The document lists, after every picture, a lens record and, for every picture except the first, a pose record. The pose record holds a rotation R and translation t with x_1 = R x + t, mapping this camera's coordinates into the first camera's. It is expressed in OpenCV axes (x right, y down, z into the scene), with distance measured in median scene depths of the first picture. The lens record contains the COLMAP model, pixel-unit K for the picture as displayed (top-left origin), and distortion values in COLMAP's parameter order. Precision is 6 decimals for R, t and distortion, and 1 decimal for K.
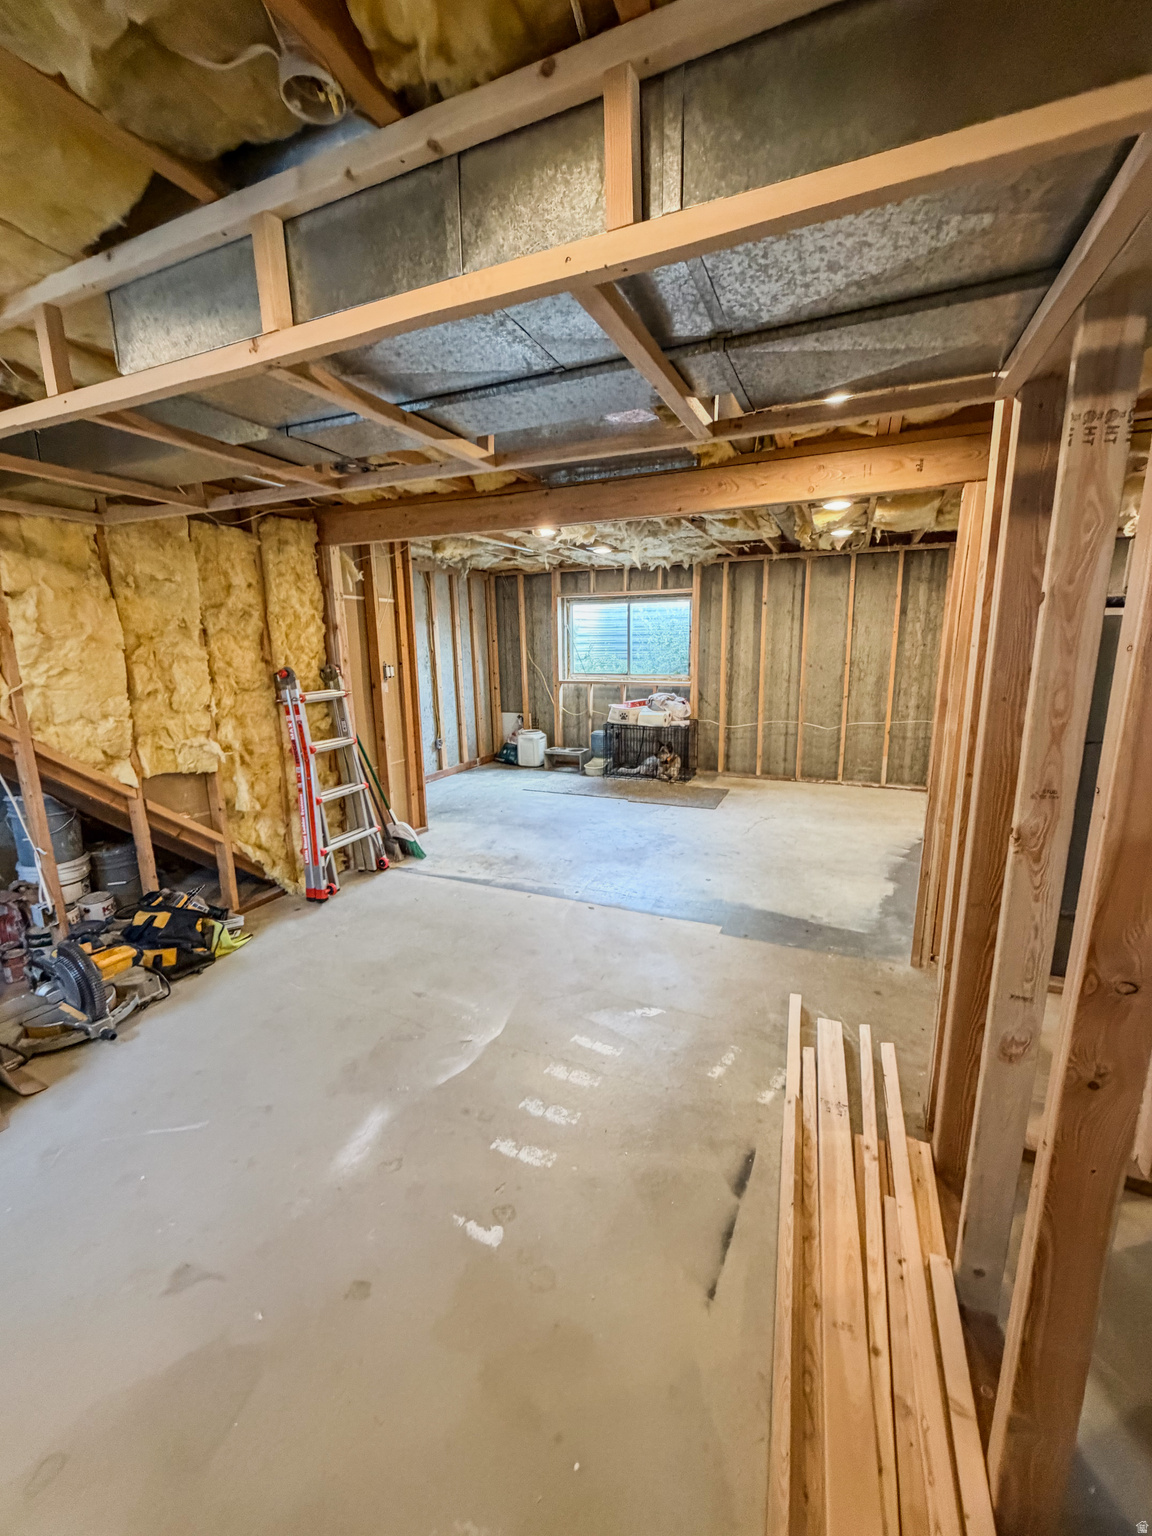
lens RADIAL K [[613.7, 0, 576.3], [0, 613.7, 763.6], [0, 0, 1]] dist [-0.001104, 0.000599]
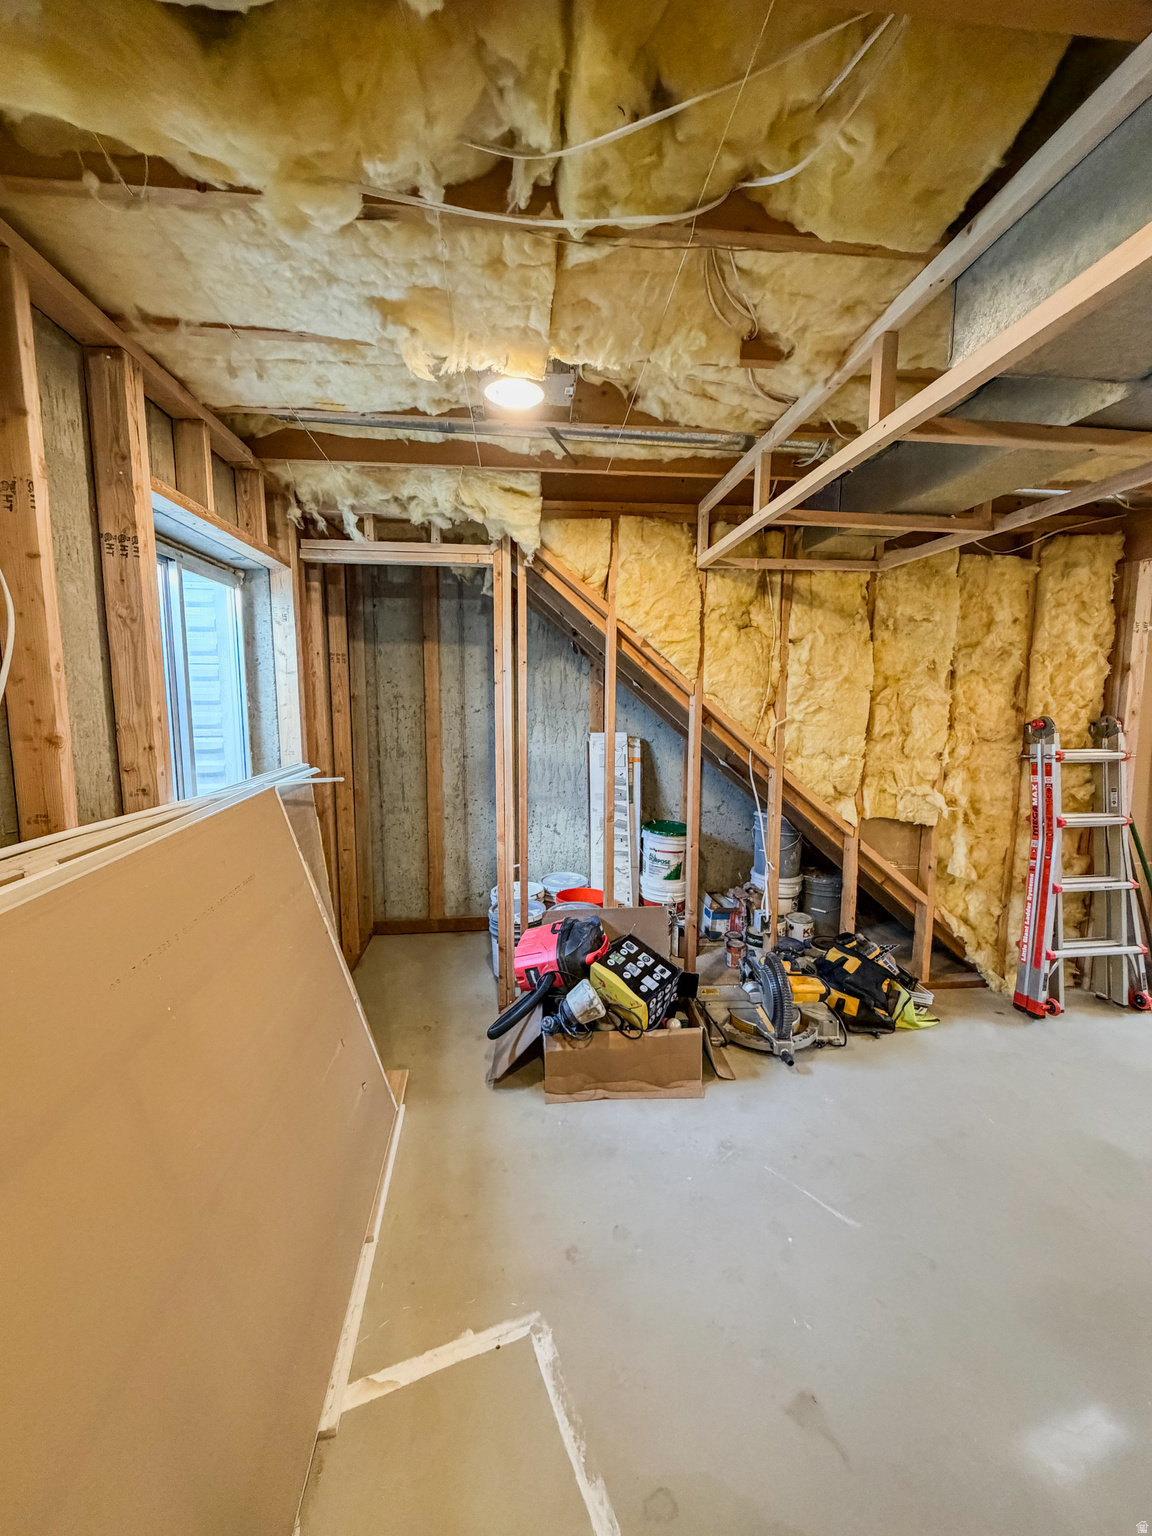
lens RADIAL K [[613.7, 0, 575.5], [0, 613.7, 763.7], [0, 0, 1]] dist [-0.001104, 0.000599]
pose [[0.493677, 0.113793, -0.862168, -0.079538], [-0.183382, 0.982731, 0.024701, -0.002590], [0.850090, 0.145912, 0.506020, 0.078063]]
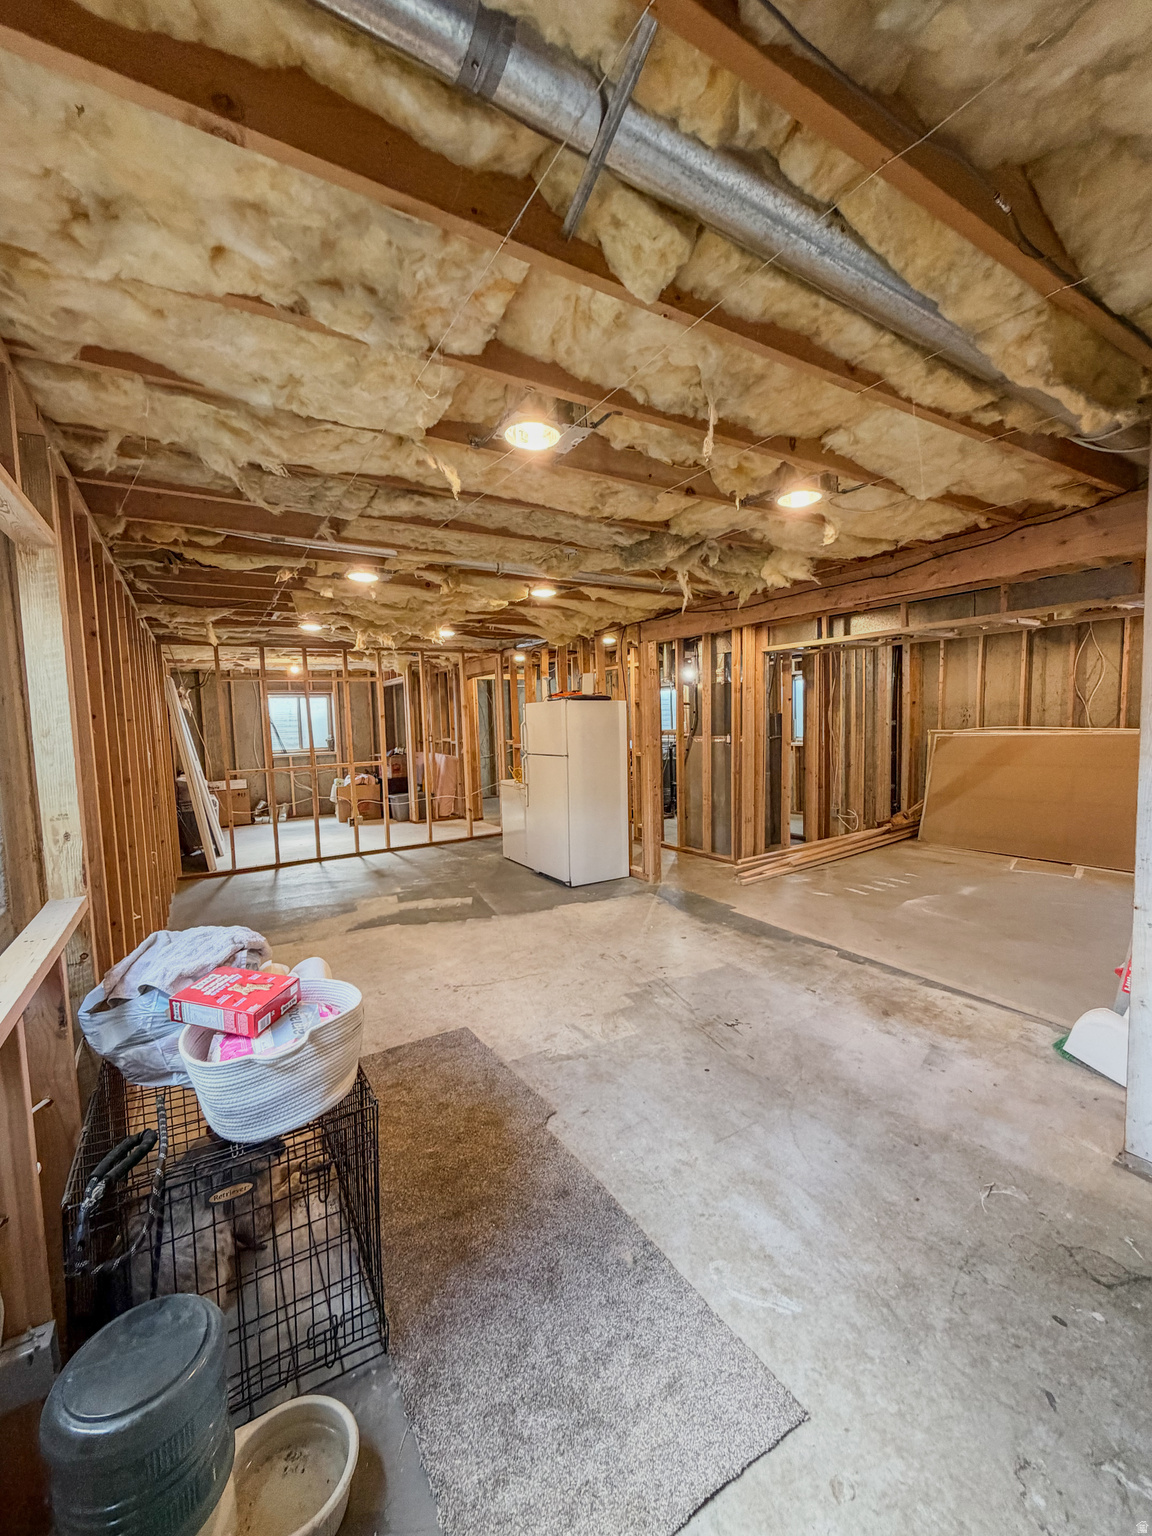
lens RADIAL K [[613.7, 0, 572.9], [0, 613.7, 766.8], [0, 0, 1]] dist [-0.001104, 0.000599]
pose [[-0.819448, -0.006939, 0.573112, -0.277825], [0.157750, 0.958577, 0.237161, -0.449732], [-0.551018, 0.284750, -0.784409, 2.265792]]
